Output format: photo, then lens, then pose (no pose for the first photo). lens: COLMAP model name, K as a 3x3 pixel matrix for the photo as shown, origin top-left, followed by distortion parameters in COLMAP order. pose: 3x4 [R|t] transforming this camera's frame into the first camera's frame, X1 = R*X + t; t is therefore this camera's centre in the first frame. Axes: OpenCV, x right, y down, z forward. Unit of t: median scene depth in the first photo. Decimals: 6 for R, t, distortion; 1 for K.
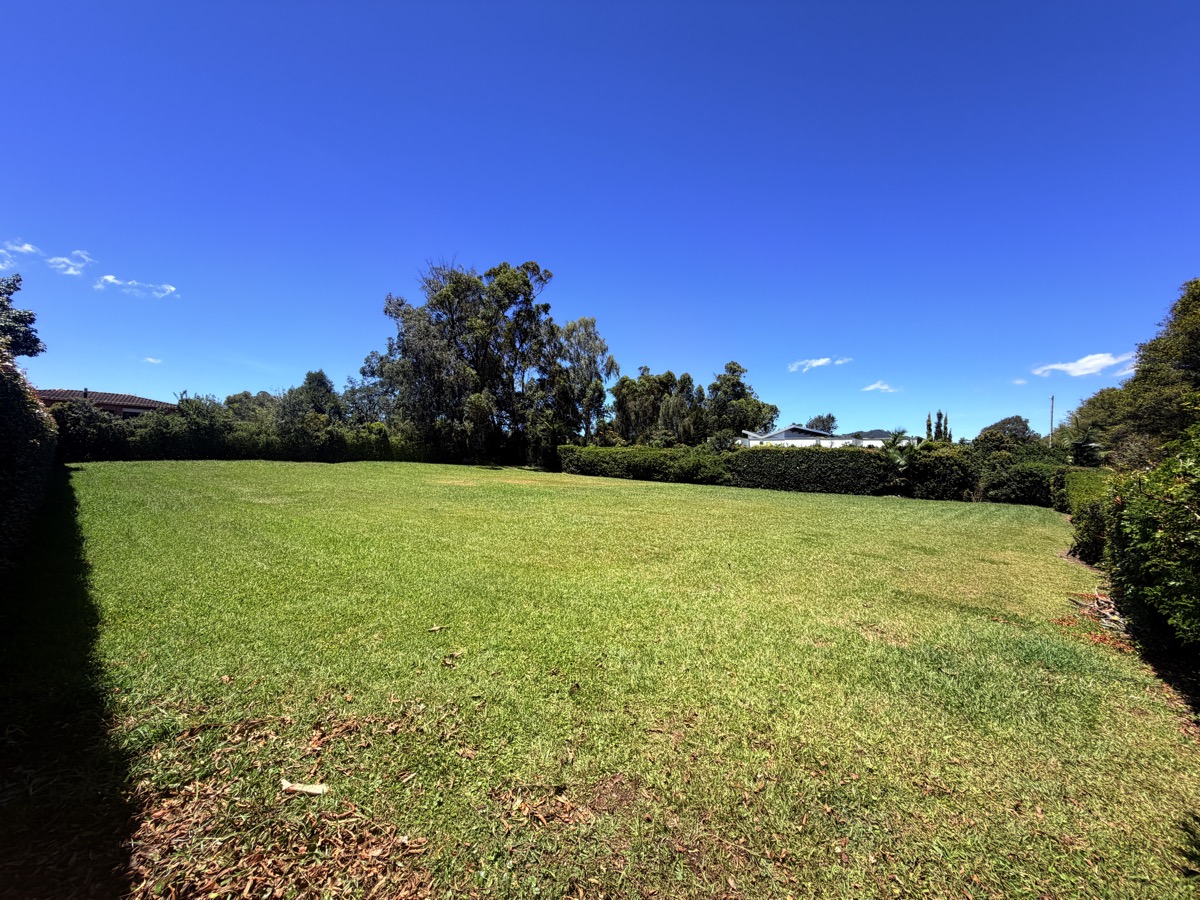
lens RADIAL K [[480.0, 0, 600.0], [0, 480.0, 450.0], [0, 0, 1]] dist [-0.001183, 0.000053]
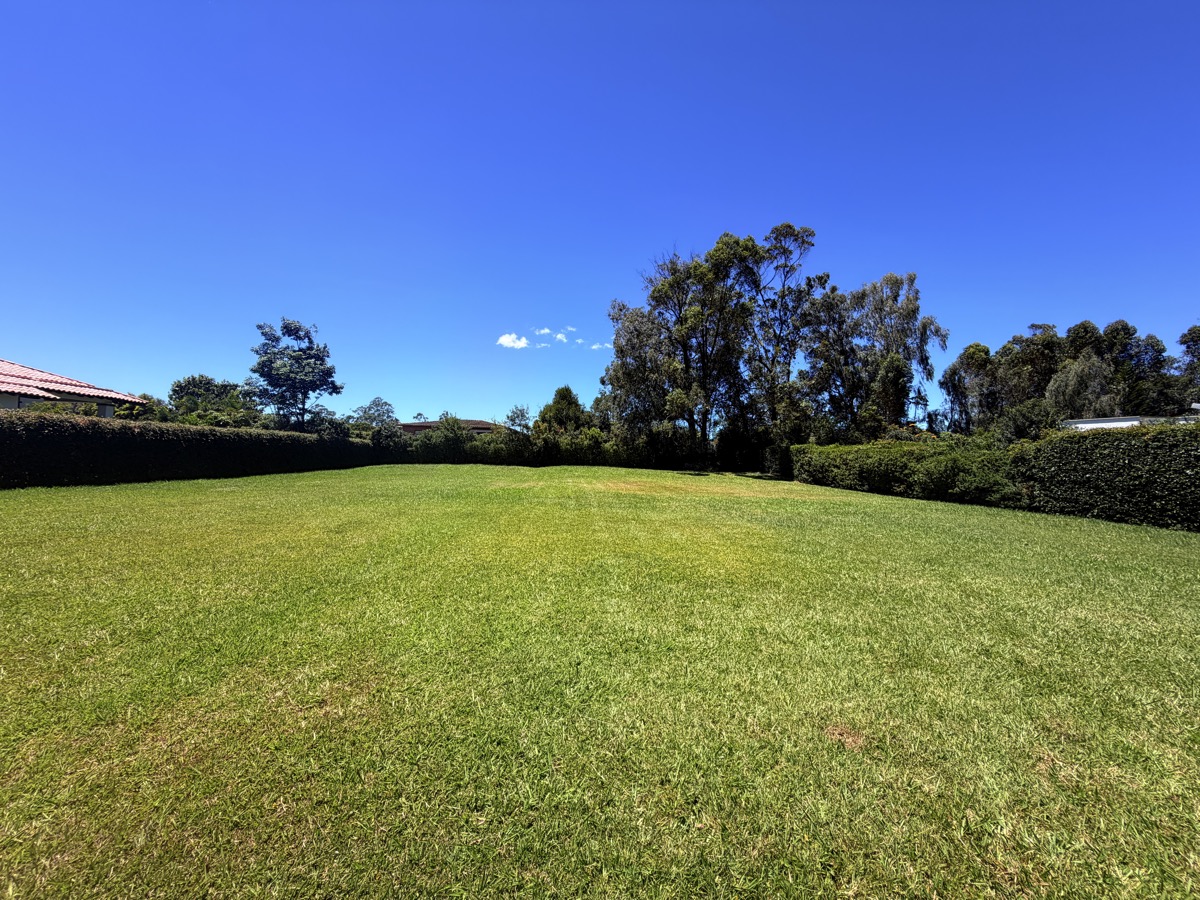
lens RADIAL K [[480.0, 0, 600.0], [0, 480.0, 450.0], [0, 0, 1]] dist [-0.001183, 0.000053]
pose [[0.708687, -0.029461, -0.704907, 0.257133], [0.010379, 0.999455, -0.031336, 0.019779], [0.705446, 0.014891, 0.708607, 0.266912]]
